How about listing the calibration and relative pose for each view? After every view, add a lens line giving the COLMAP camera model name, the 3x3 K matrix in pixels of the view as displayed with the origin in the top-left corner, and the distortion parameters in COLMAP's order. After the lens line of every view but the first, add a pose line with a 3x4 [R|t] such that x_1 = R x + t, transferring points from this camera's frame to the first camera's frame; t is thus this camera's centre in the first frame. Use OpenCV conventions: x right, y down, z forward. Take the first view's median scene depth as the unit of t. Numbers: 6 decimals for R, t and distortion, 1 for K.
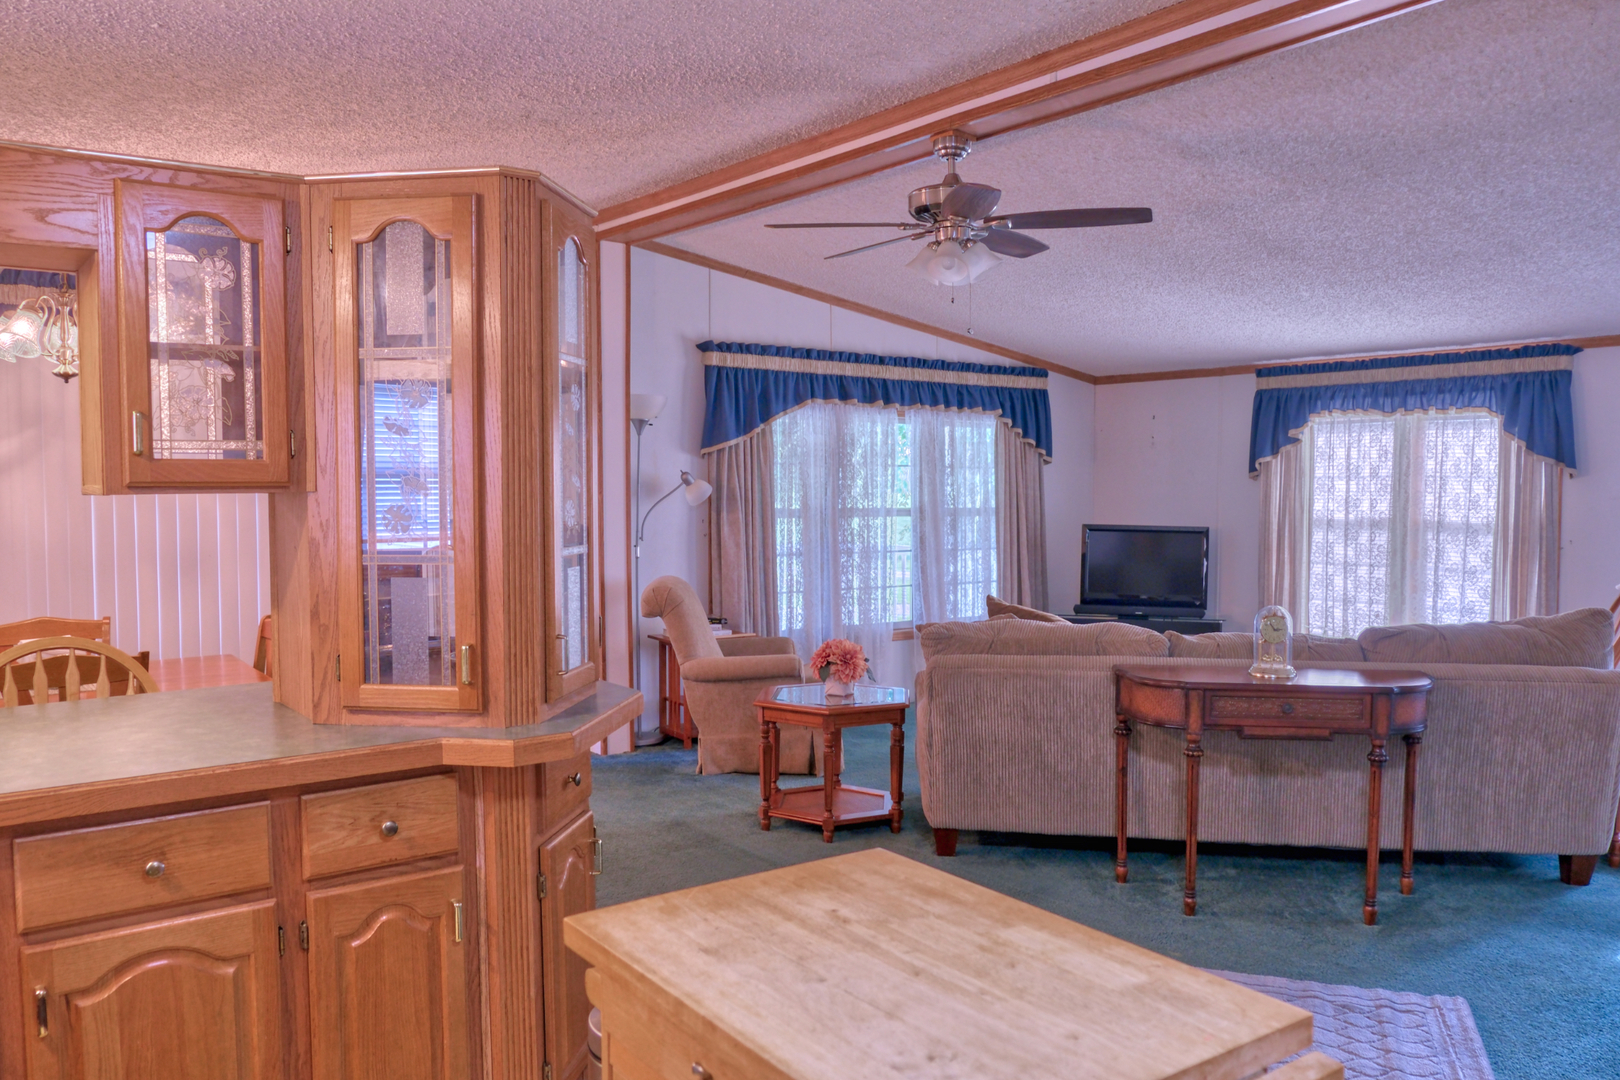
lens RADIAL K [[1307.8, 0, 805.2], [0, 1307.8, 543.9], [0, 0, 1]] dist [-0.044696, 0.037384]
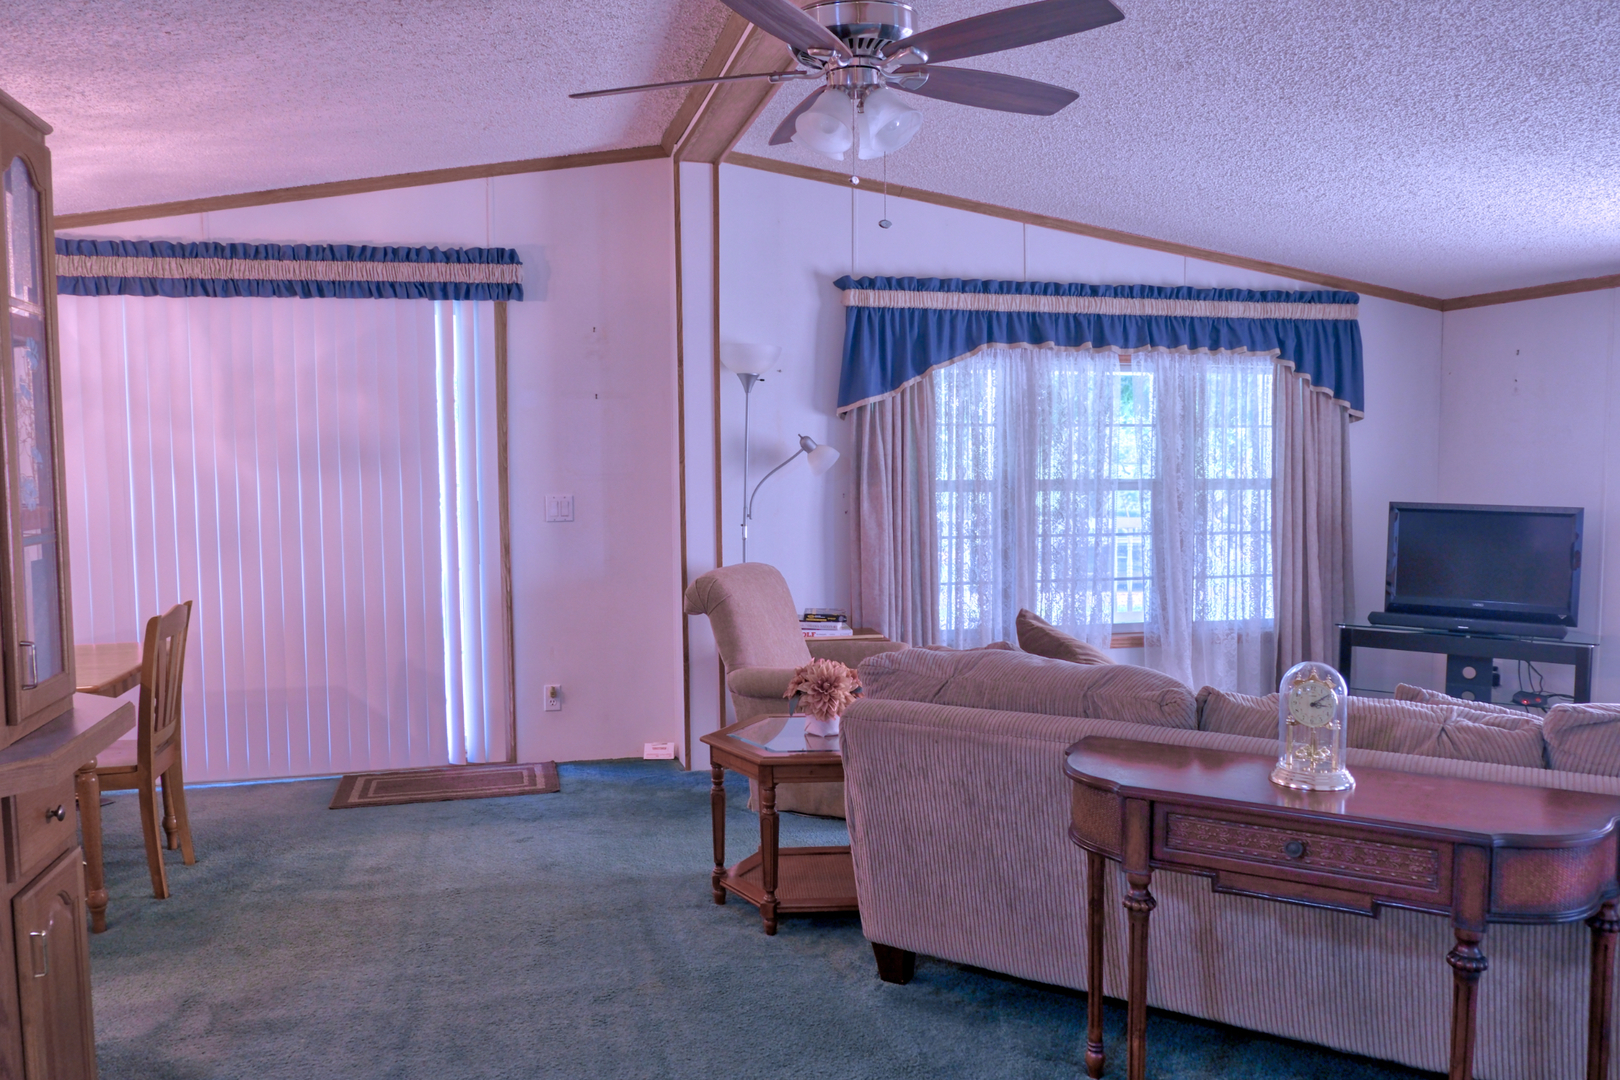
lens RADIAL K [[1307.8, 0, 781.7], [0, 1307.8, 541.2], [0, 0, 1]] dist [-0.044696, 0.037384]
pose [[0.916549, 0.021056, -0.399367, 0.262684], [-0.010880, 0.999556, 0.027731, -0.013324], [0.399774, -0.021072, 0.916372, 0.270668]]
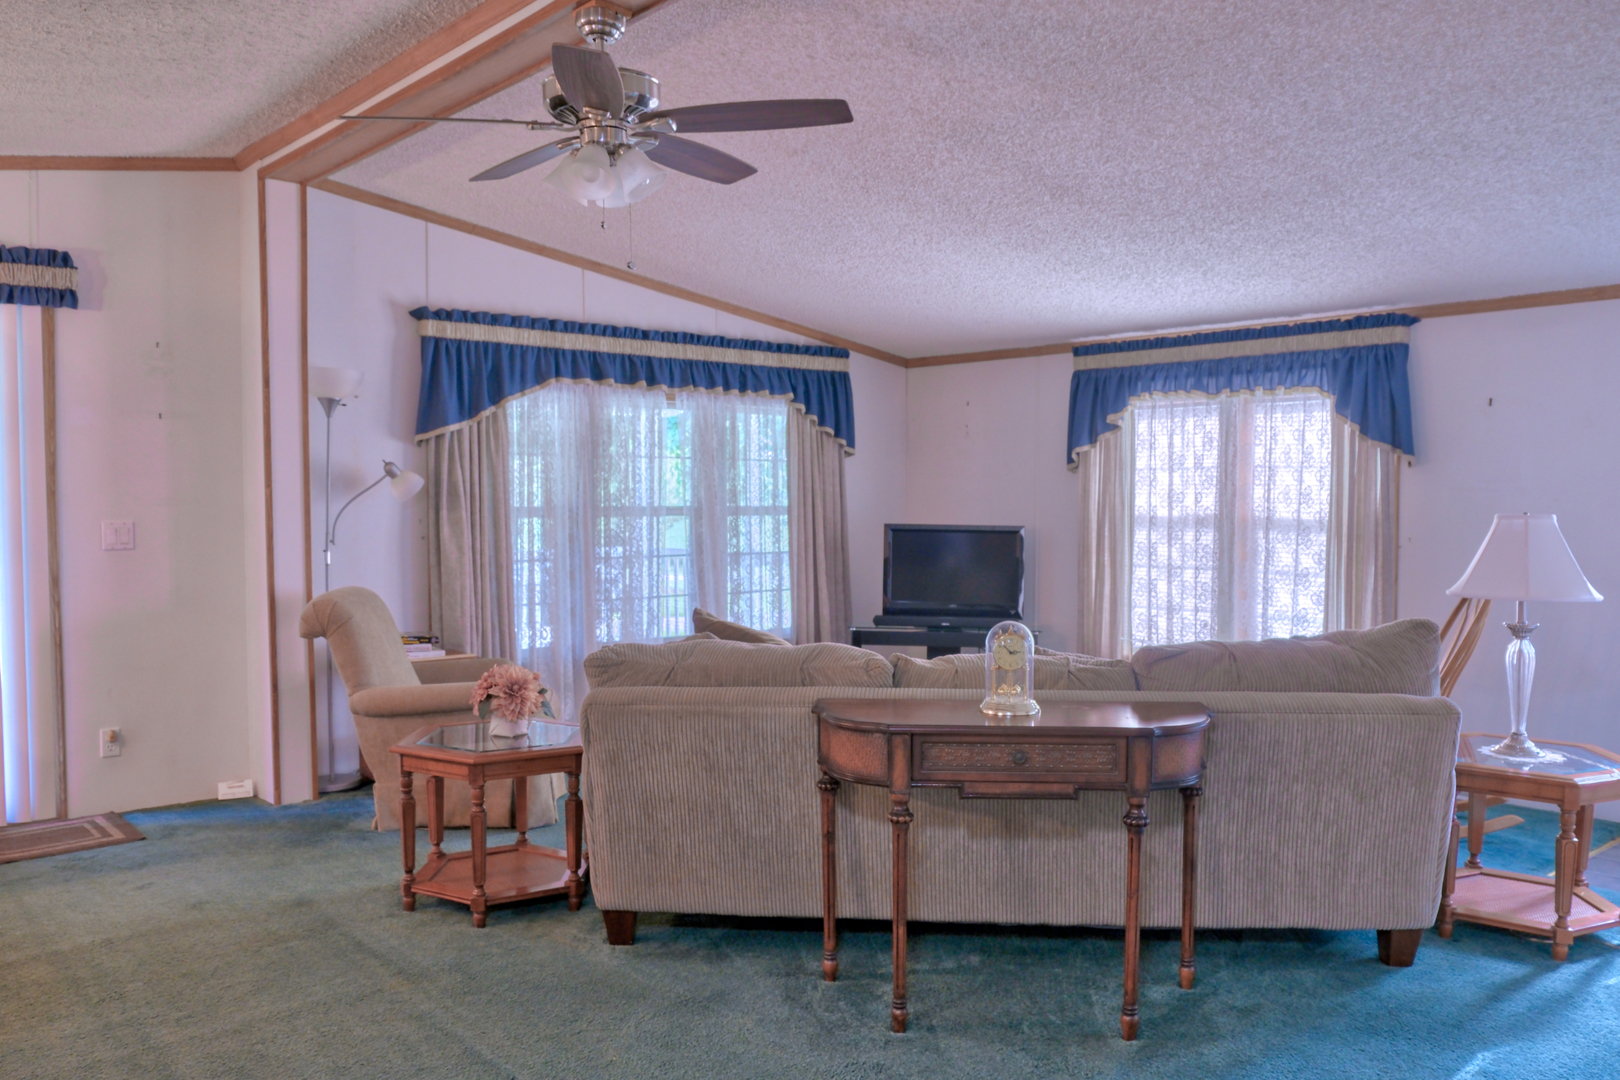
lens RADIAL K [[1307.8, 0, 817.8], [0, 1307.8, 544.5], [0, 0, 1]] dist [-0.044696, 0.037384]
pose [[0.996494, -0.005580, 0.083480, 0.129364], [0.005998, 0.999971, -0.004760, 0.003872], [-0.083451, 0.005244, 0.996498, 0.171164]]
